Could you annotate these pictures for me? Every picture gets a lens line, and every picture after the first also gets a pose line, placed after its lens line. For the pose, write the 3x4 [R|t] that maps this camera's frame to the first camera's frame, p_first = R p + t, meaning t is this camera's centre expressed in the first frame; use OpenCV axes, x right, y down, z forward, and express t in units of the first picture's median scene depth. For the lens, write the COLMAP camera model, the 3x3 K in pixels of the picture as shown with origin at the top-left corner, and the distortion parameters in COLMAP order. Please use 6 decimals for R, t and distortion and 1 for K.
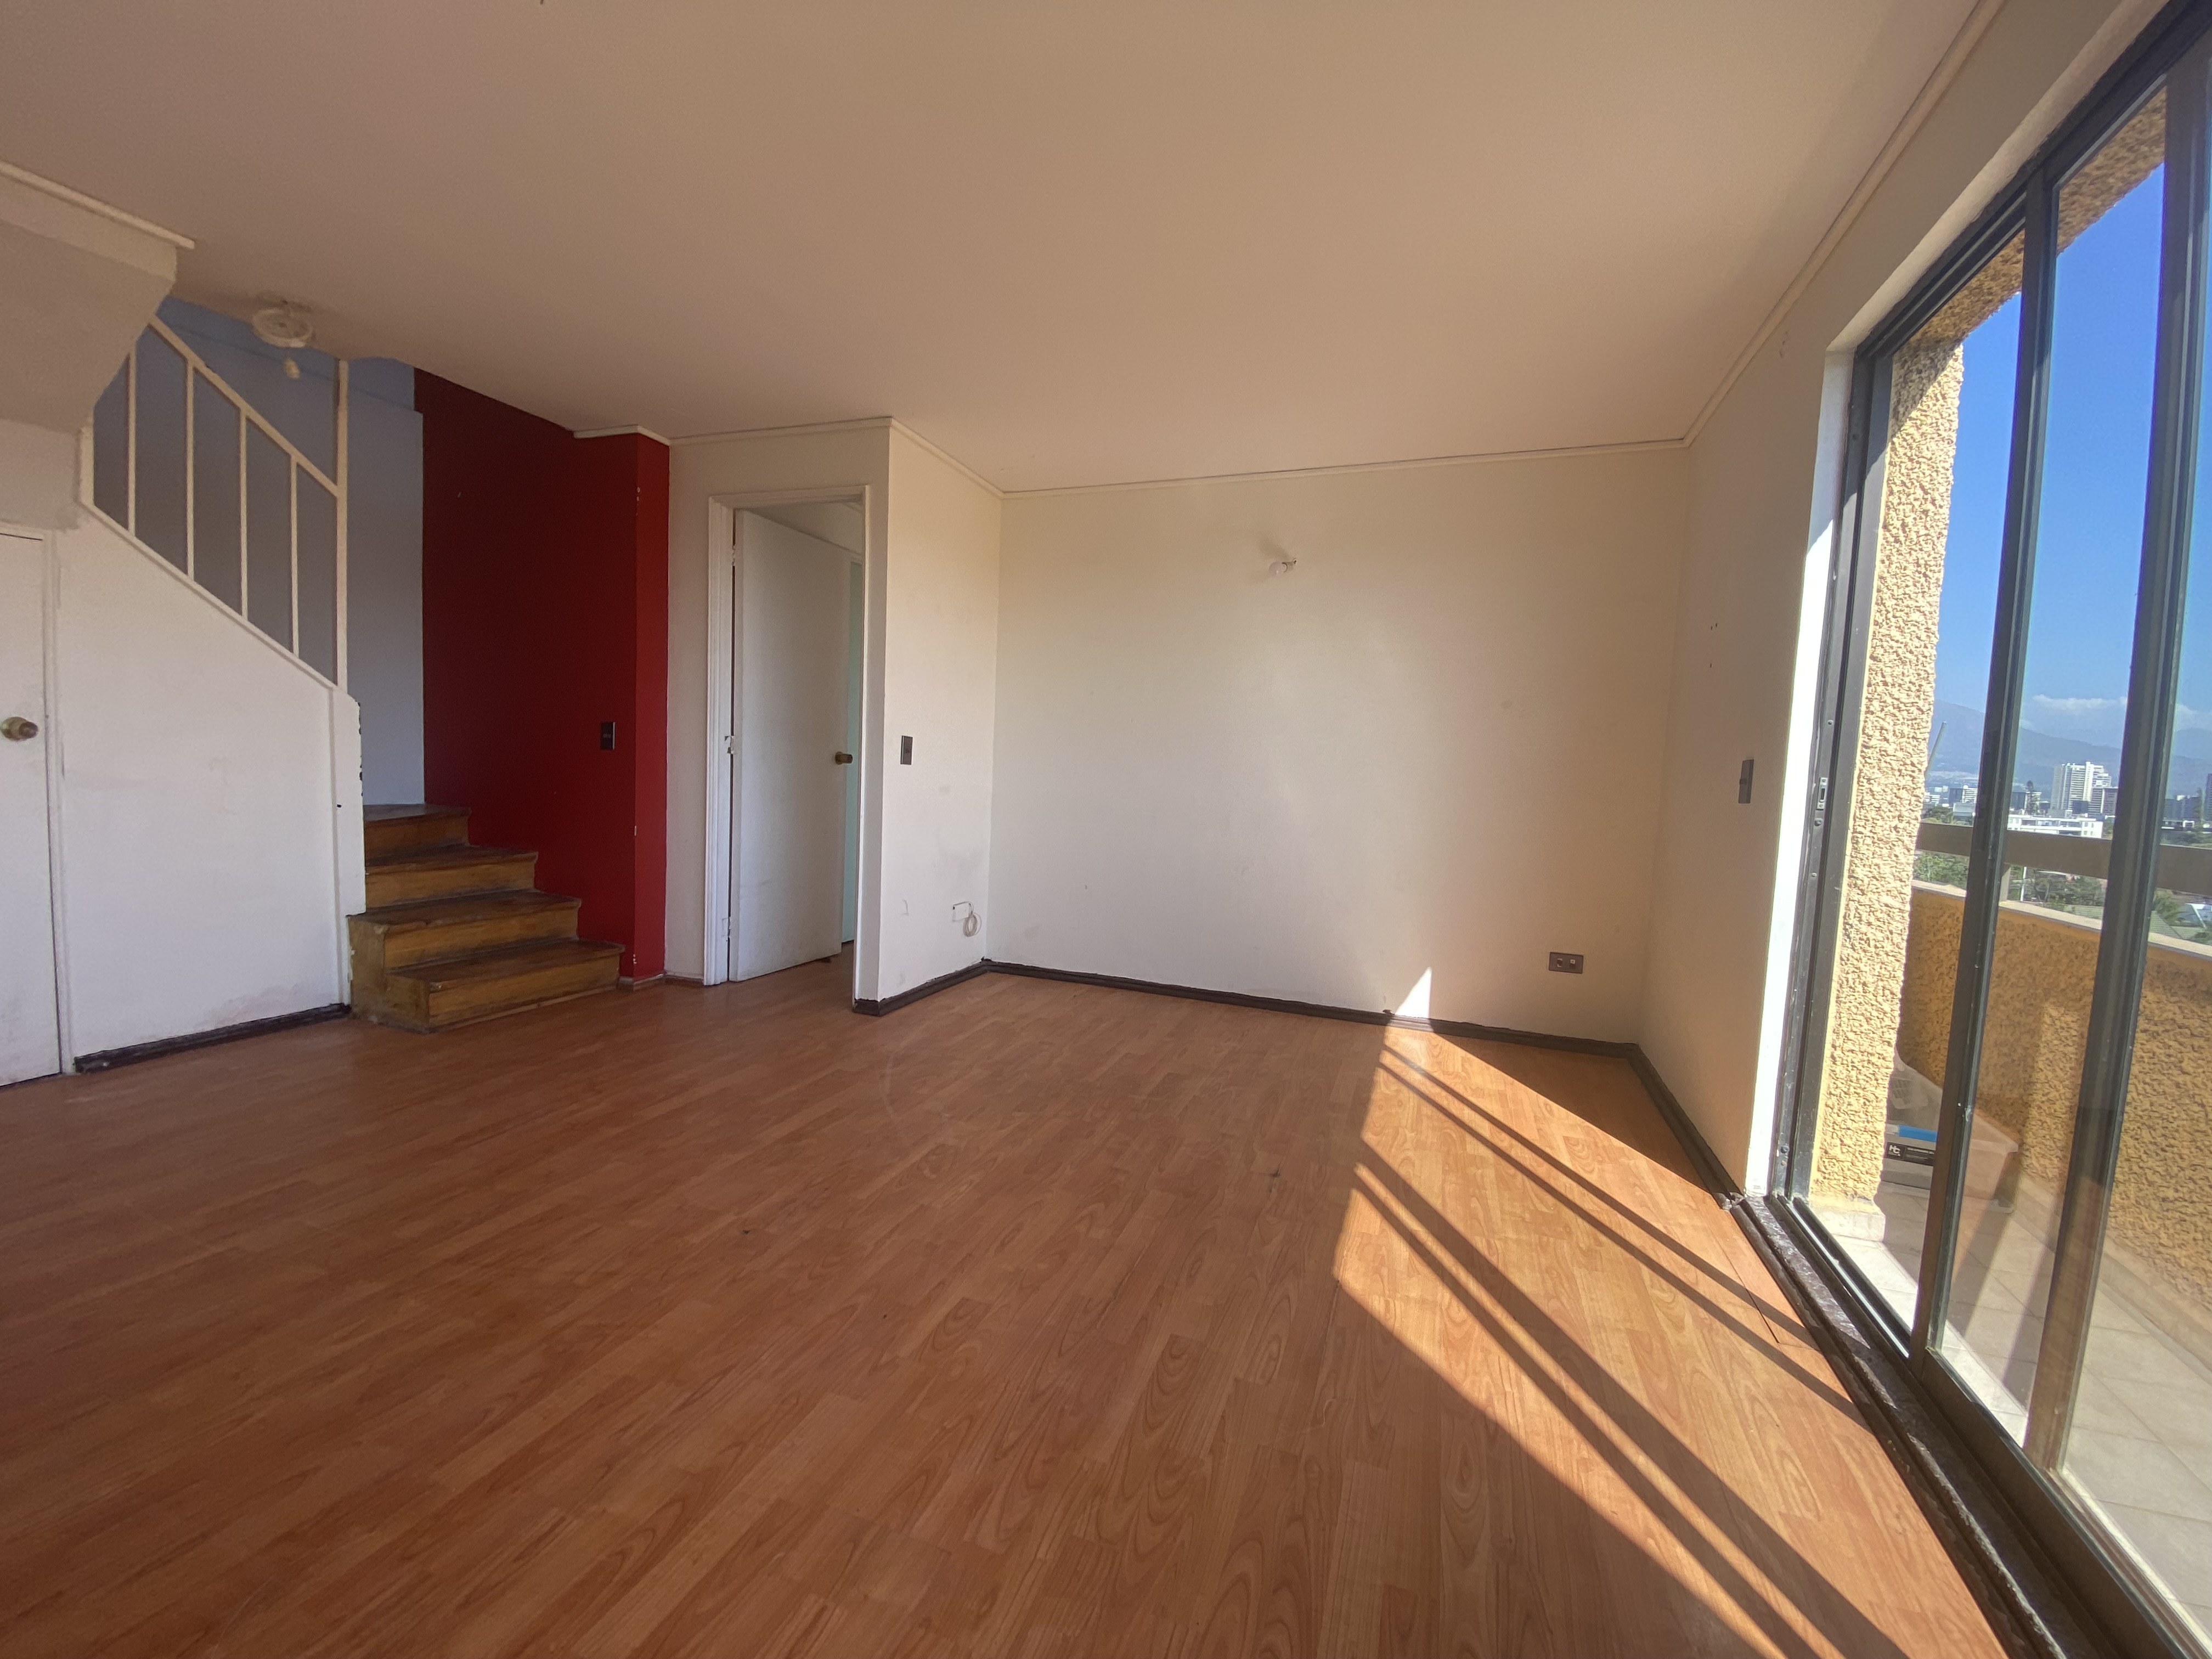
lens RADIAL K [[901.7, 0, 1106.0], [0, 901.7, 829.5], [0, 0, 1]] dist [0.039811, -0.035849]
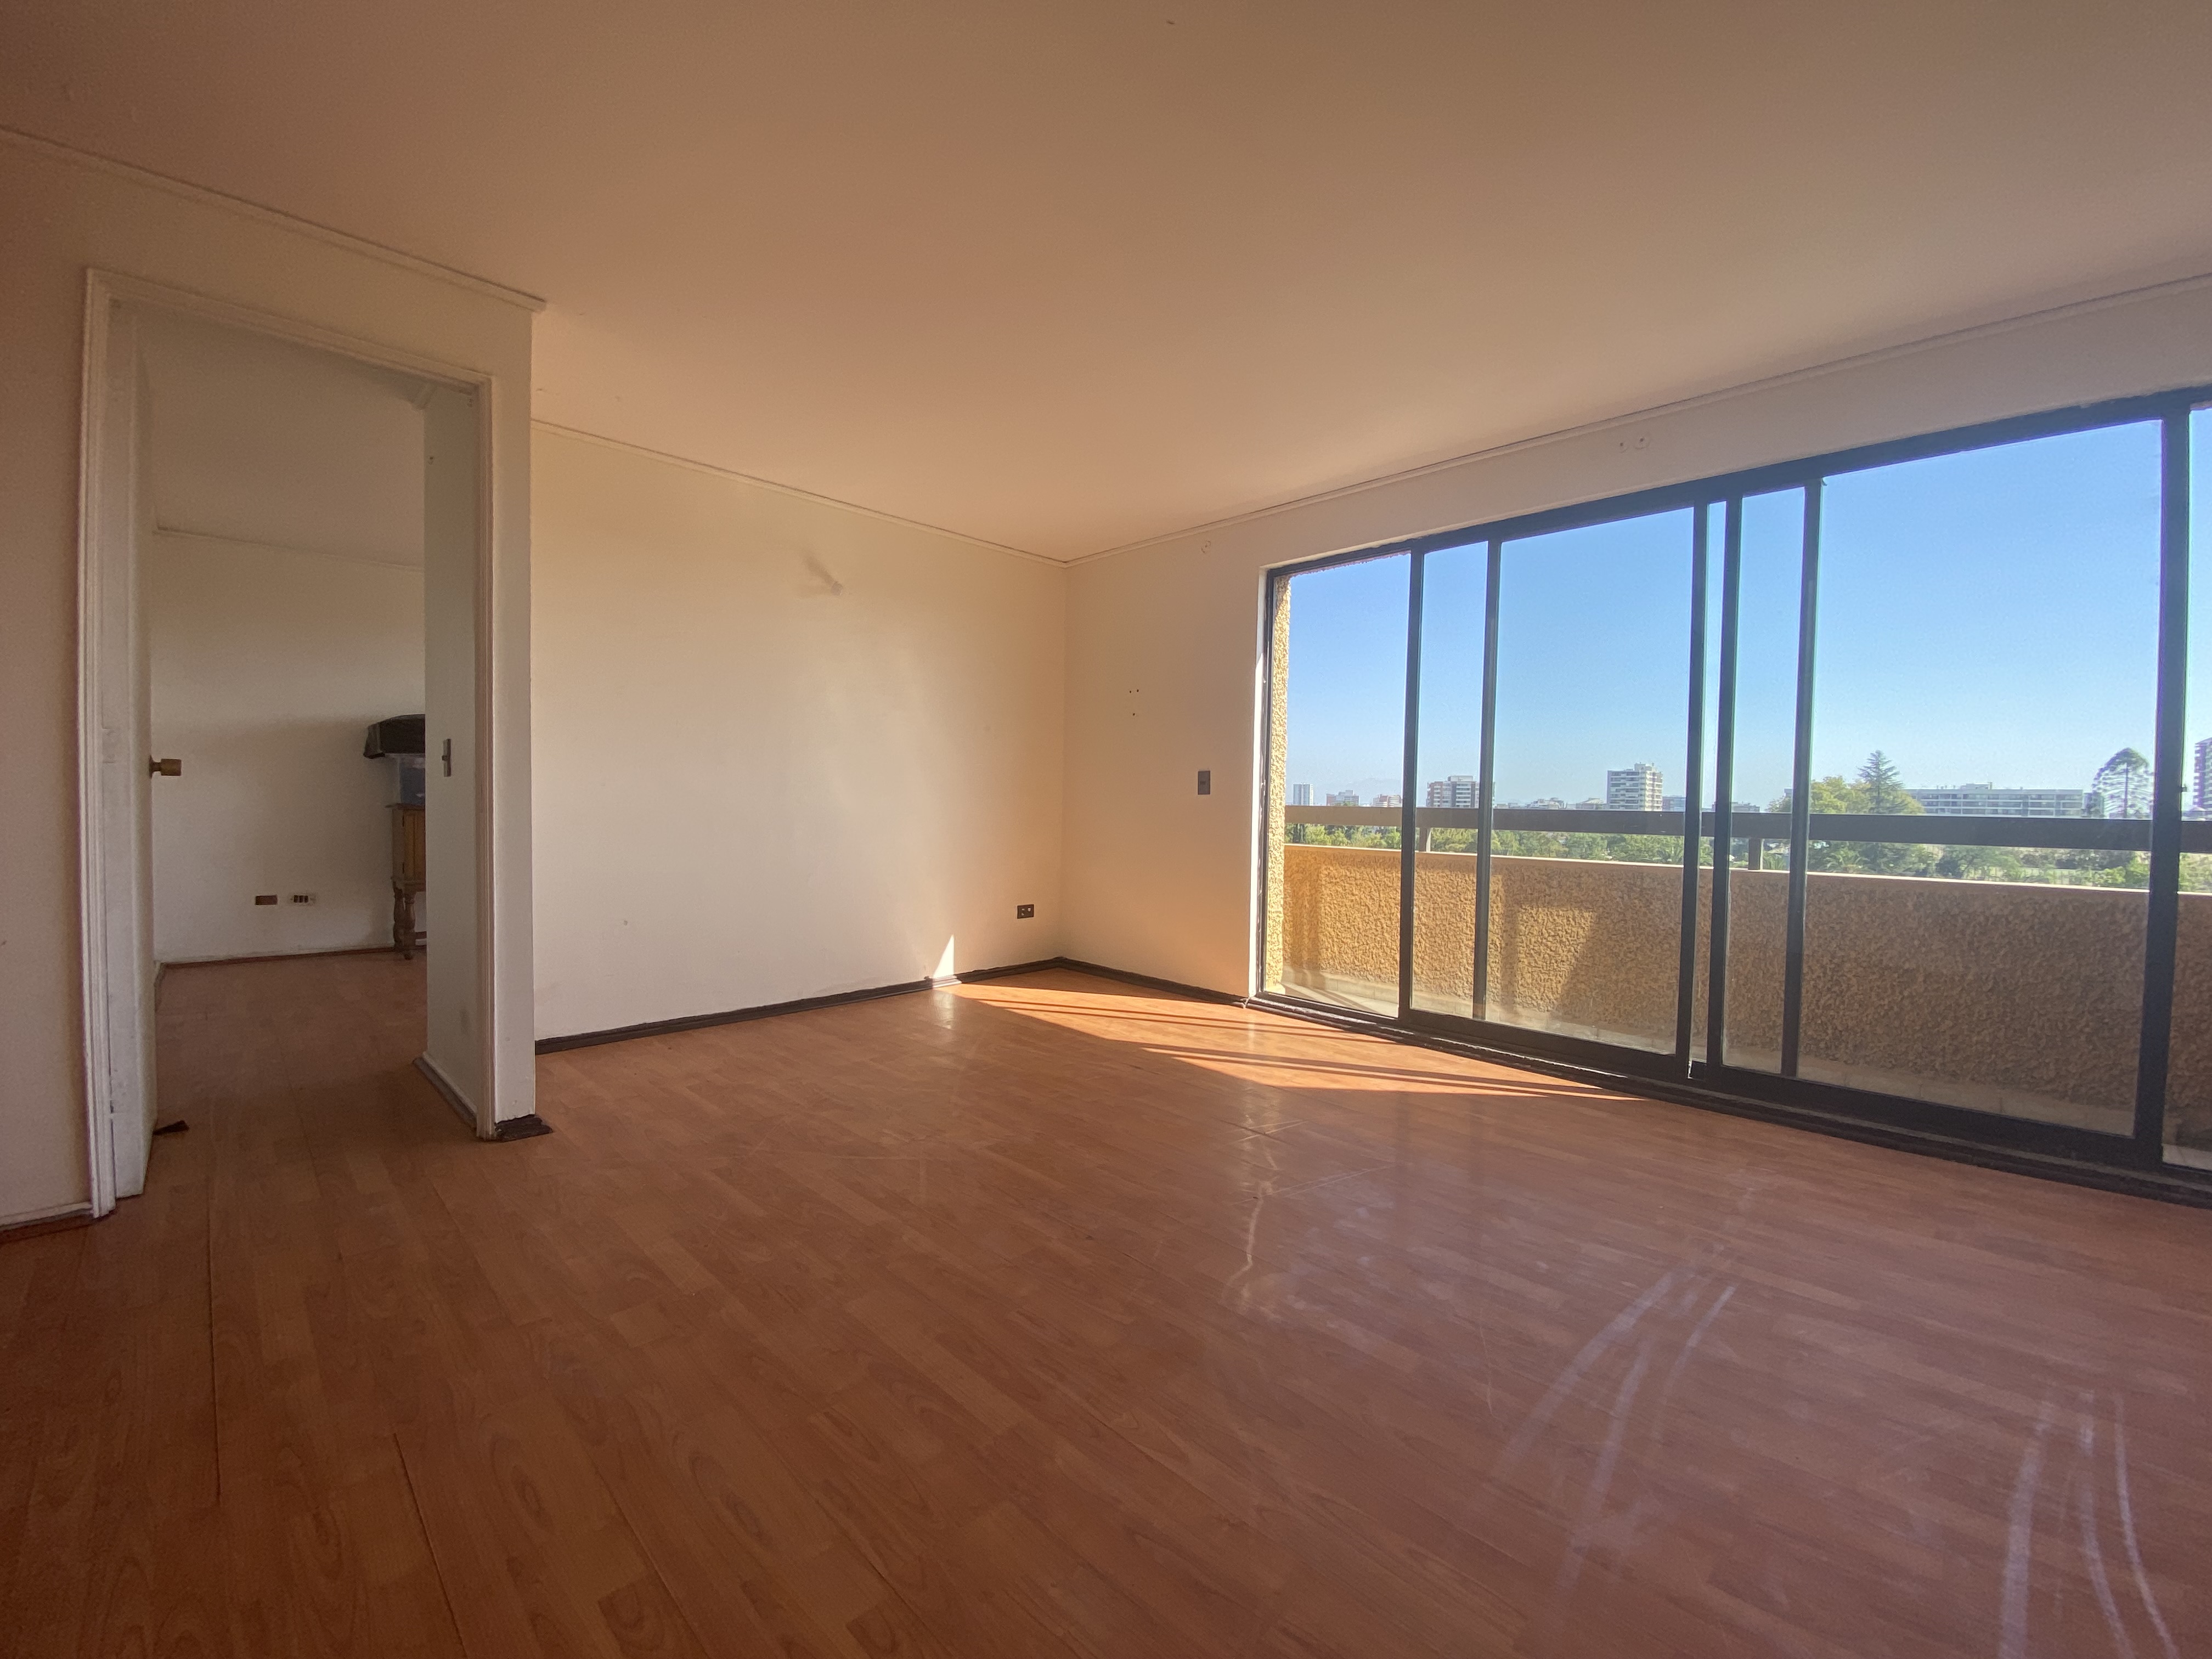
lens RADIAL K [[901.7, 0, 1106.0], [0, 901.7, 829.5], [0, 0, 1]] dist [0.039811, -0.035849]
pose [[0.409880, -0.066448, 0.909716, -1.027788], [0.064008, 0.996980, 0.043983, -0.051009], [-0.909891, 0.040201, 0.412895, 0.427590]]
